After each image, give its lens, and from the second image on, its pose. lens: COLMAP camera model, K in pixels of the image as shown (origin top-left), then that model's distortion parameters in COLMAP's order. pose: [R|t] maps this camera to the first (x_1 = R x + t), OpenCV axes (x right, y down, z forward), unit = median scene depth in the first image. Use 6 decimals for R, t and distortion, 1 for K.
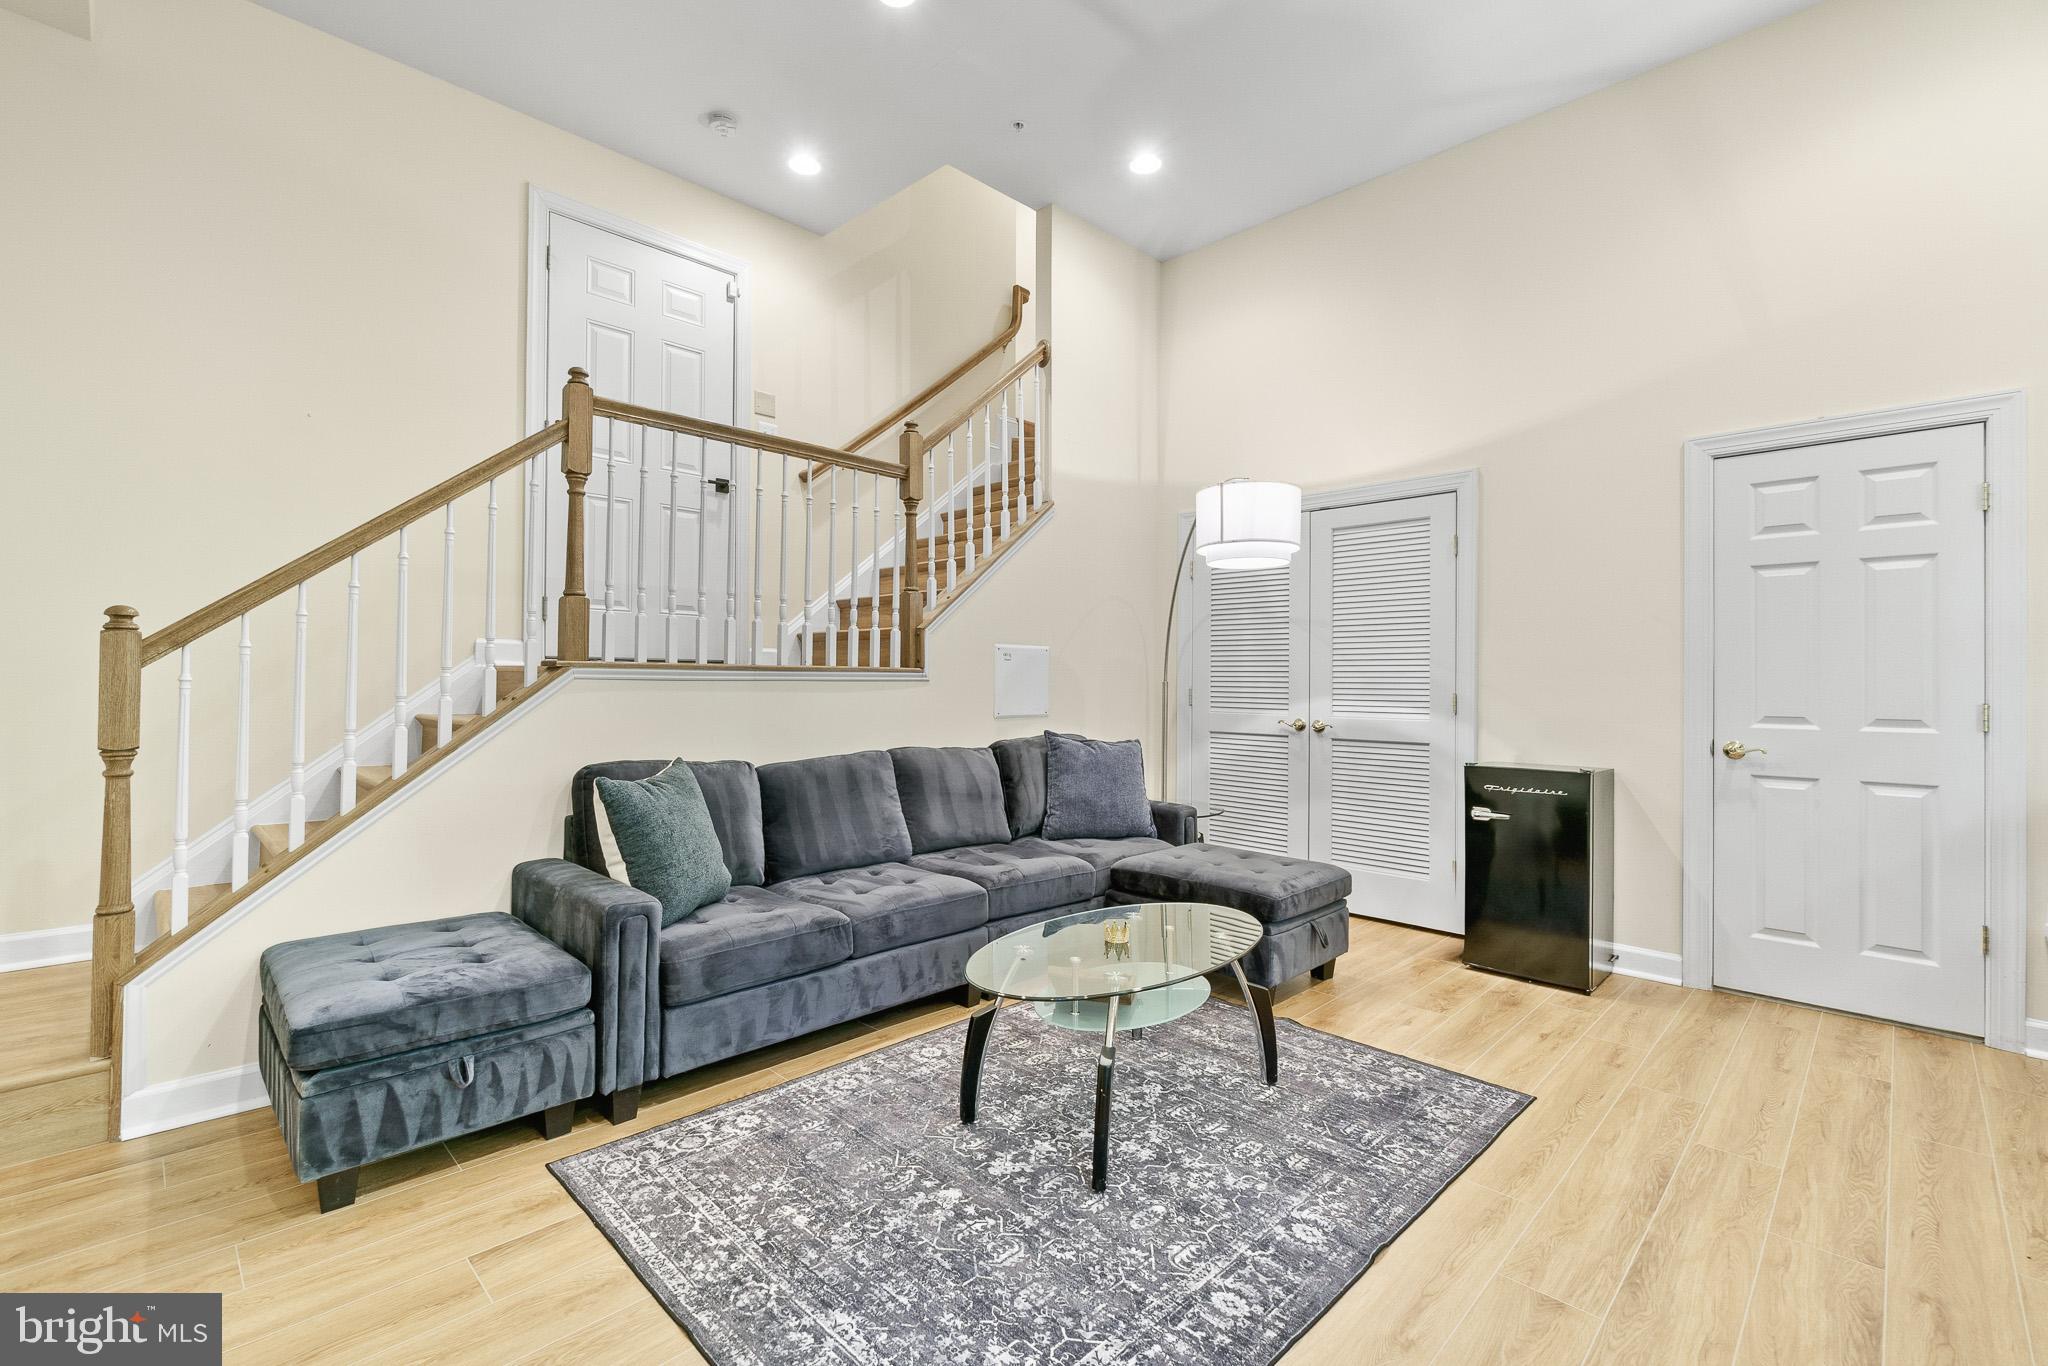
lens RADIAL K [[889.0, 0, 1026.0], [0, 889.0, 679.0], [0, 0, 1]] dist [-0.008628, -0.001279]
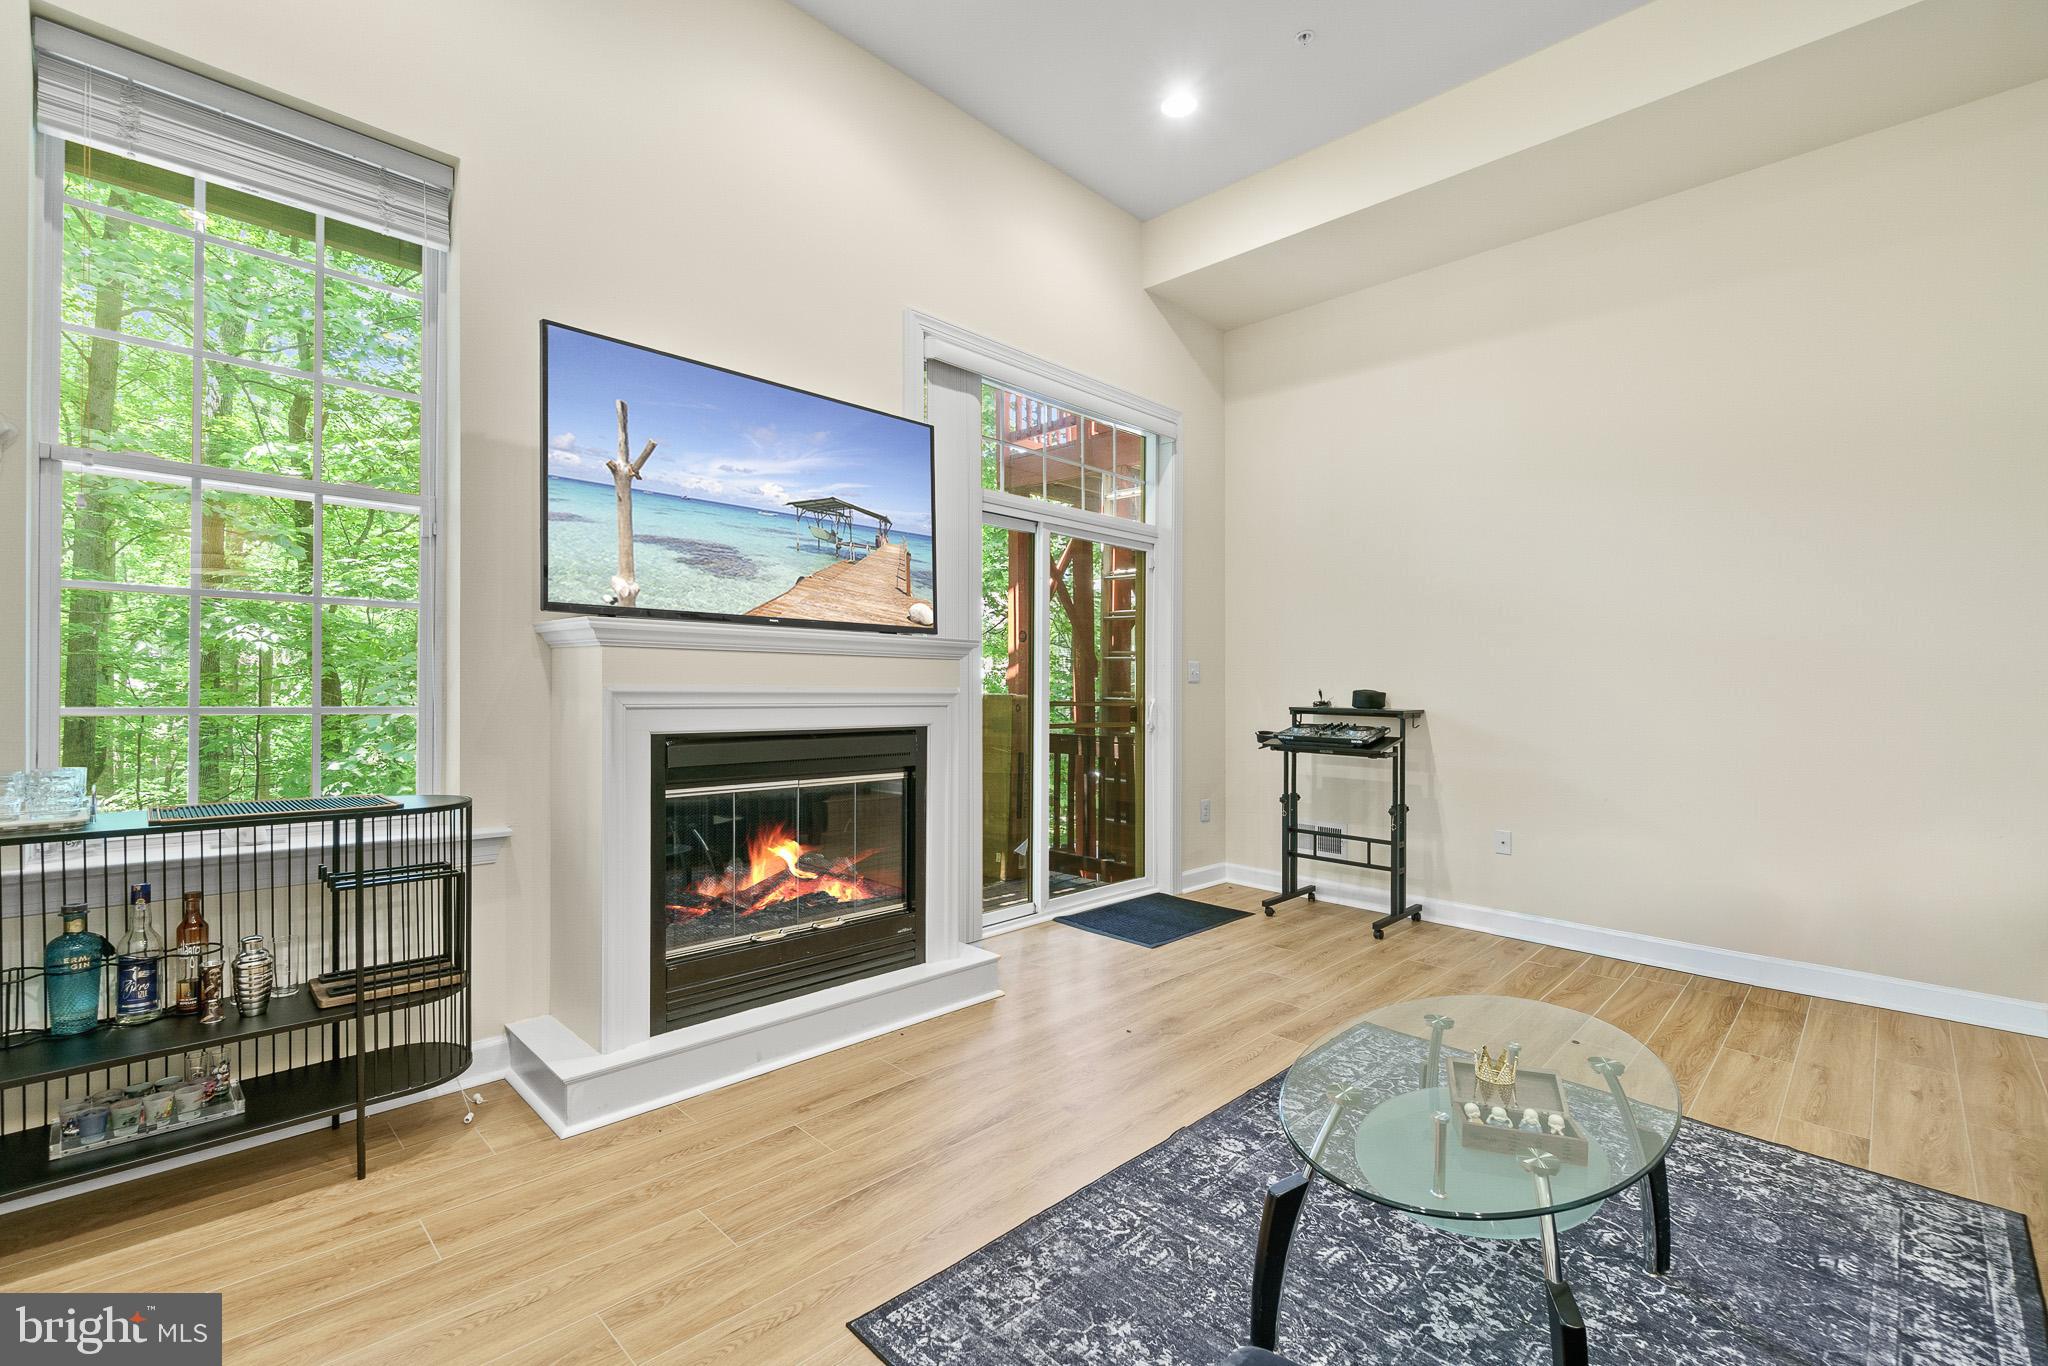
lens RADIAL K [[889.0, 0, 1022.0], [0, 889.0, 686.9], [0, 0, 1]] dist [-0.008628, -0.001279]
pose [[-0.999742, -0.022622, 0.001927, 0.530415], [-0.022633, 0.999727, -0.005724, 0.013297], [-0.001797, -0.005766, -0.999982, 1.900161]]
